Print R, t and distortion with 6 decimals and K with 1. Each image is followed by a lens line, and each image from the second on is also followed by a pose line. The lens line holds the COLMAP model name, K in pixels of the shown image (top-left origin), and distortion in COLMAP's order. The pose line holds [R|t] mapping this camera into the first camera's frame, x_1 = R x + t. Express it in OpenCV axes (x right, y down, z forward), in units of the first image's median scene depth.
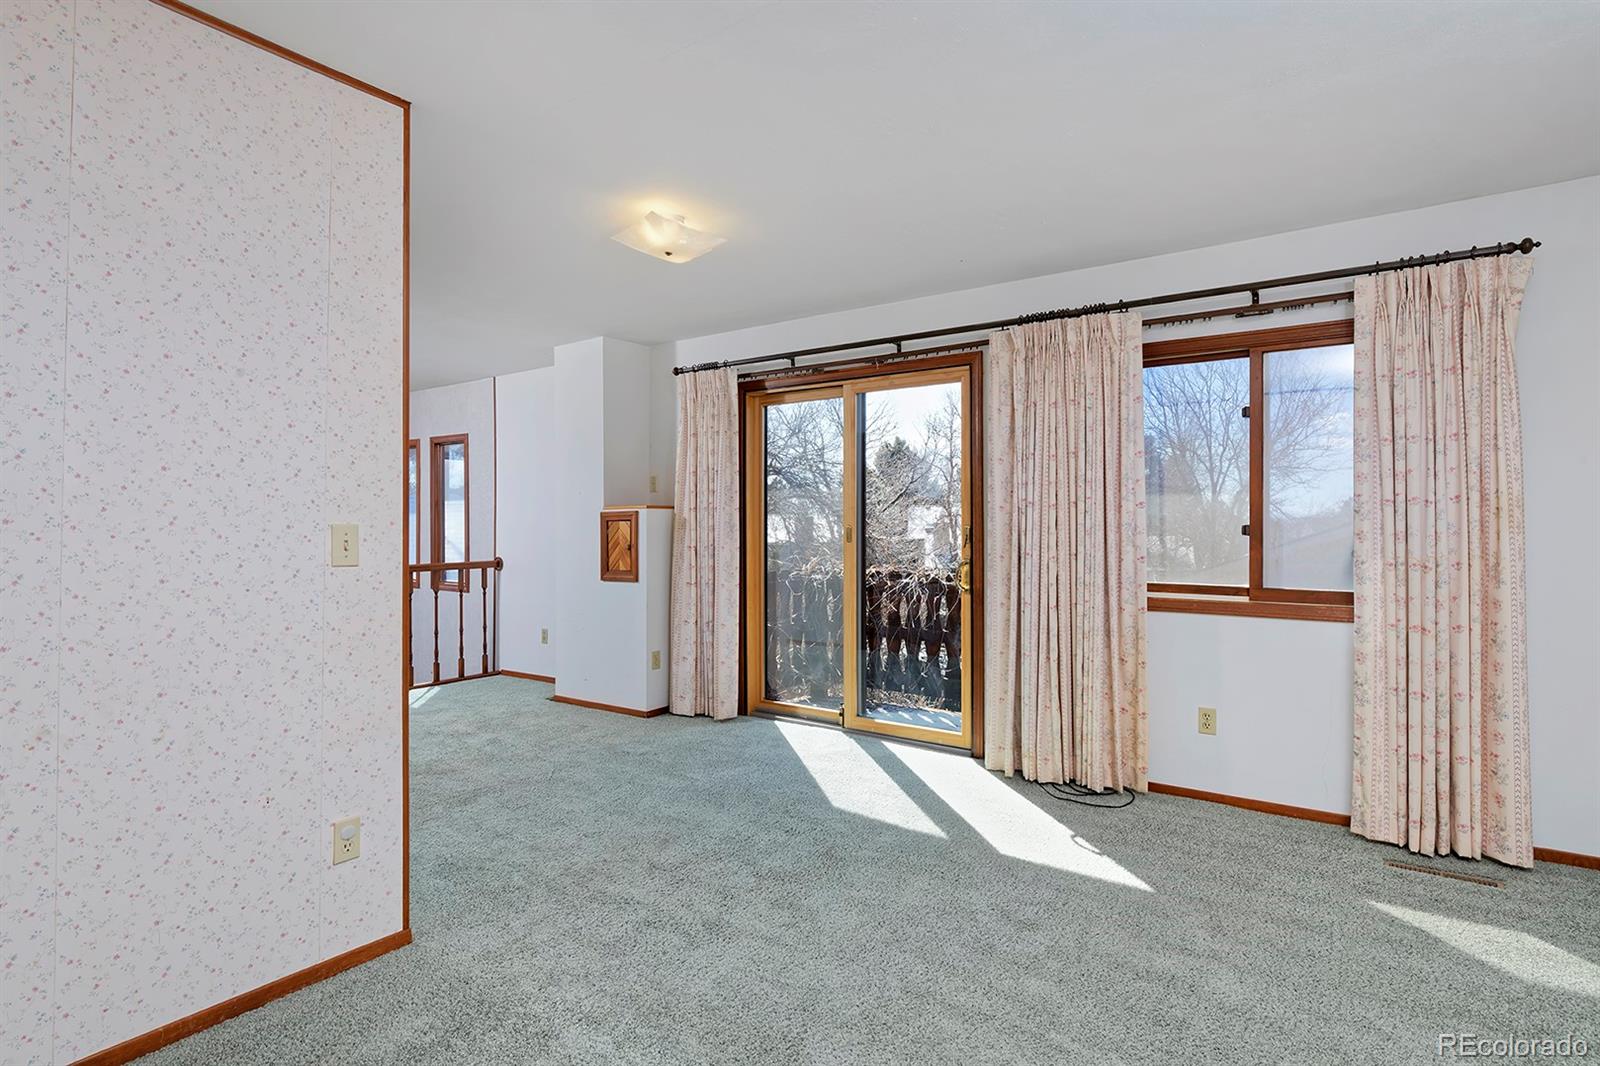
lens RADIAL K [[818.1, 0, 802.5], [0, 818.1, 527.8], [0, 0, 1]] dist [-0.001070, -0.000702]
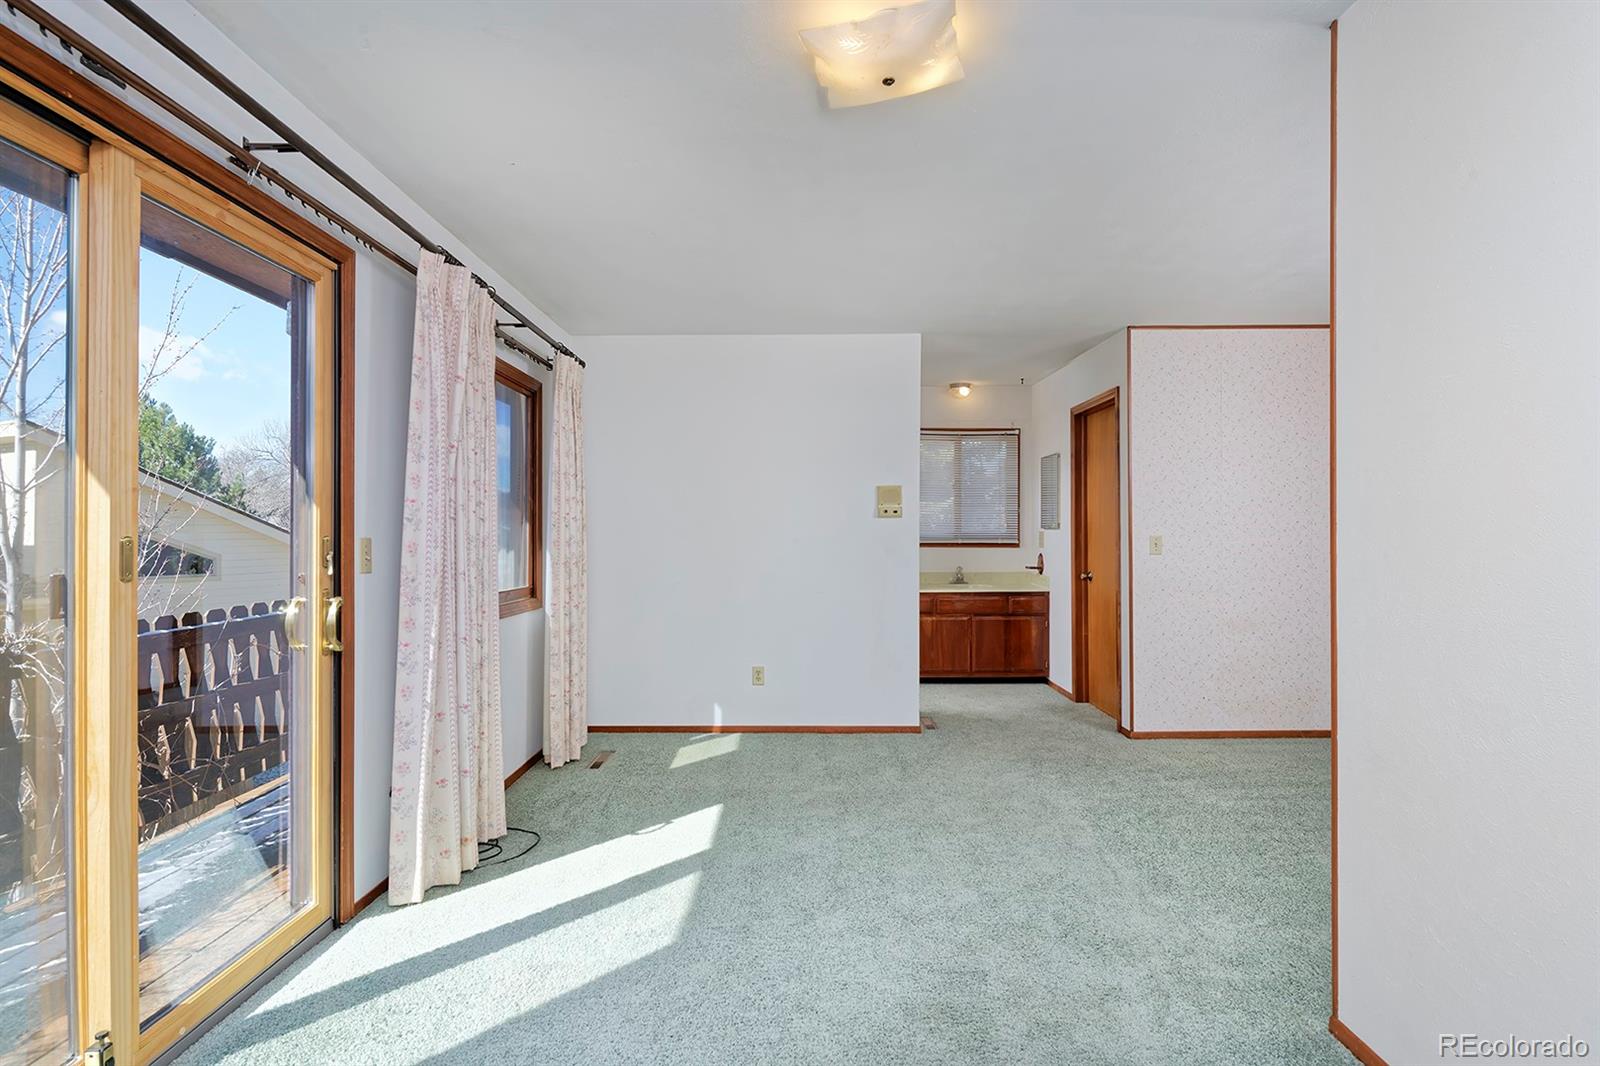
lens RADIAL K [[818.1, 0, 802.5], [0, 818.1, 527.8], [0, 0, 1]] dist [-0.001070, -0.000702]
pose [[-0.586019, 0.004241, 0.810286, -0.637708], [-0.000304, 0.999985, -0.005454, -0.008822], [-0.810297, -0.003442, -0.586009, 1.428226]]
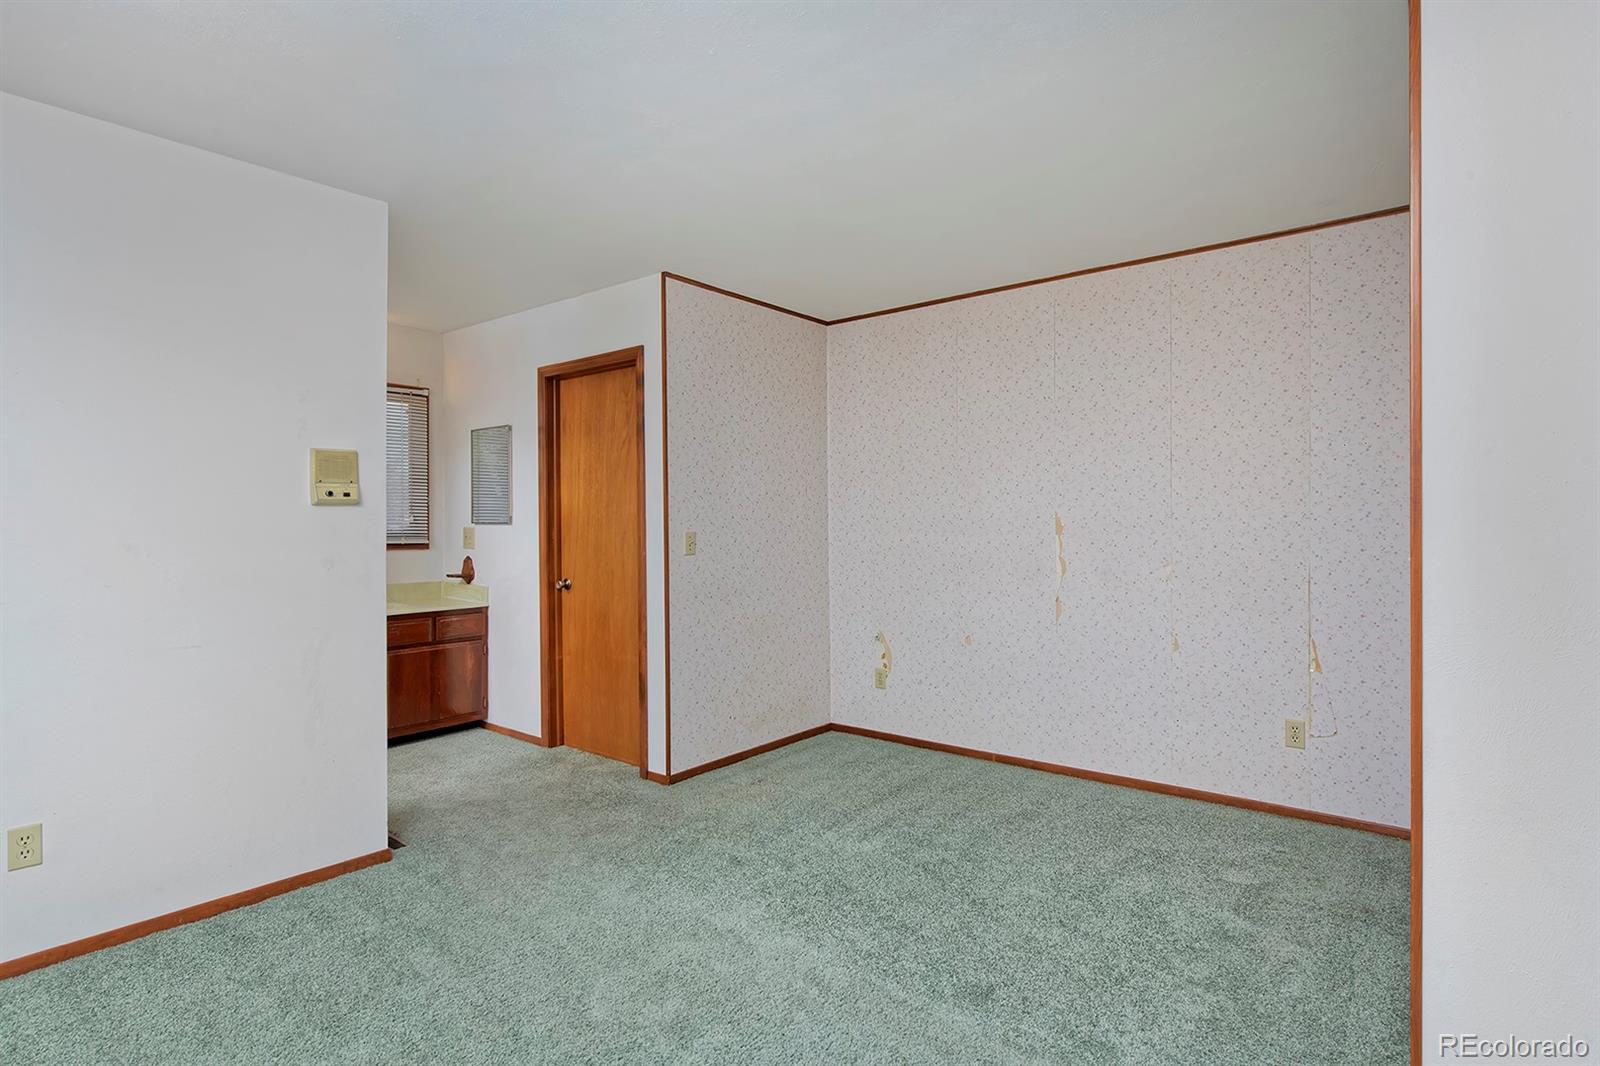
lens RADIAL K [[818.1, 0, 802.5], [0, 818.1, 527.8], [0, 0, 1]] dist [-0.001070, -0.000702]
pose [[-0.998590, 0.003441, 0.052971, -0.046637], [0.003642, 0.999987, 0.003691, -0.013803], [-0.052958, 0.003879, -0.998589, 1.257405]]
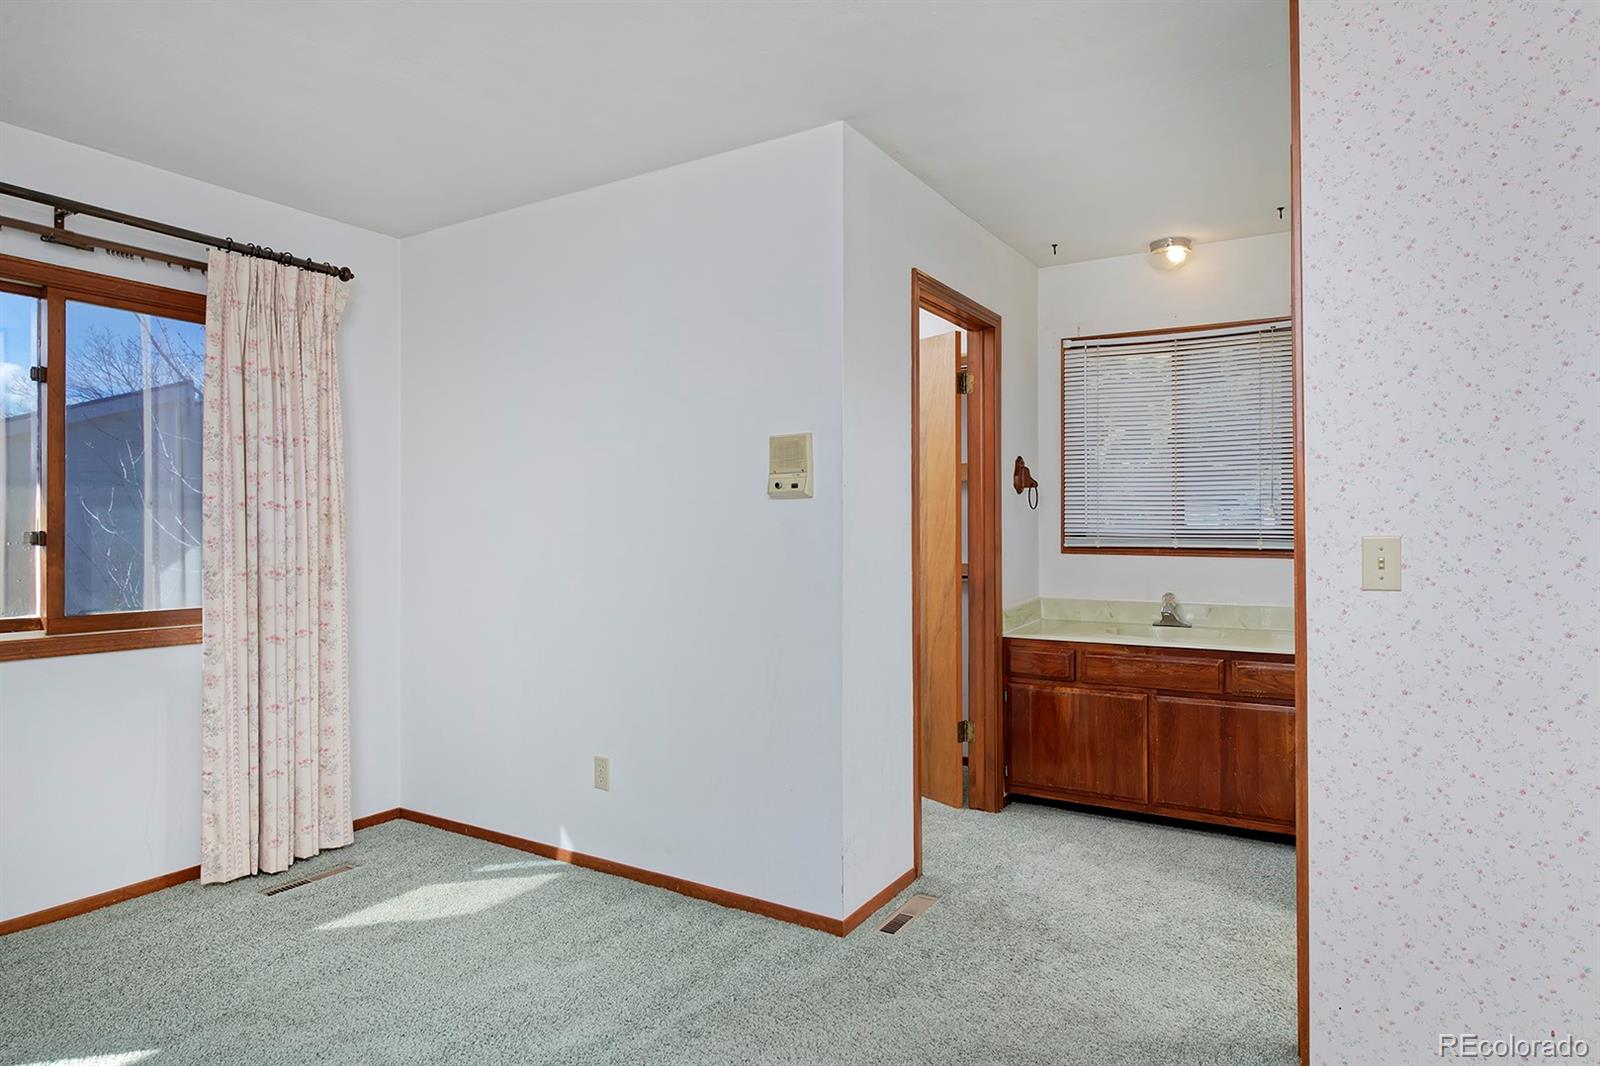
lens RADIAL K [[941.0, 0, 802.6], [0, 941.0, 525.4], [0, 0, 1]] dist [-0.002255, 0.000223]
pose [[-0.077047, -0.003024, 0.997023, -0.385830], [-0.001723, 0.999994, 0.002900, -0.013900], [-0.997026, -0.001494, -0.077052, 0.457244]]
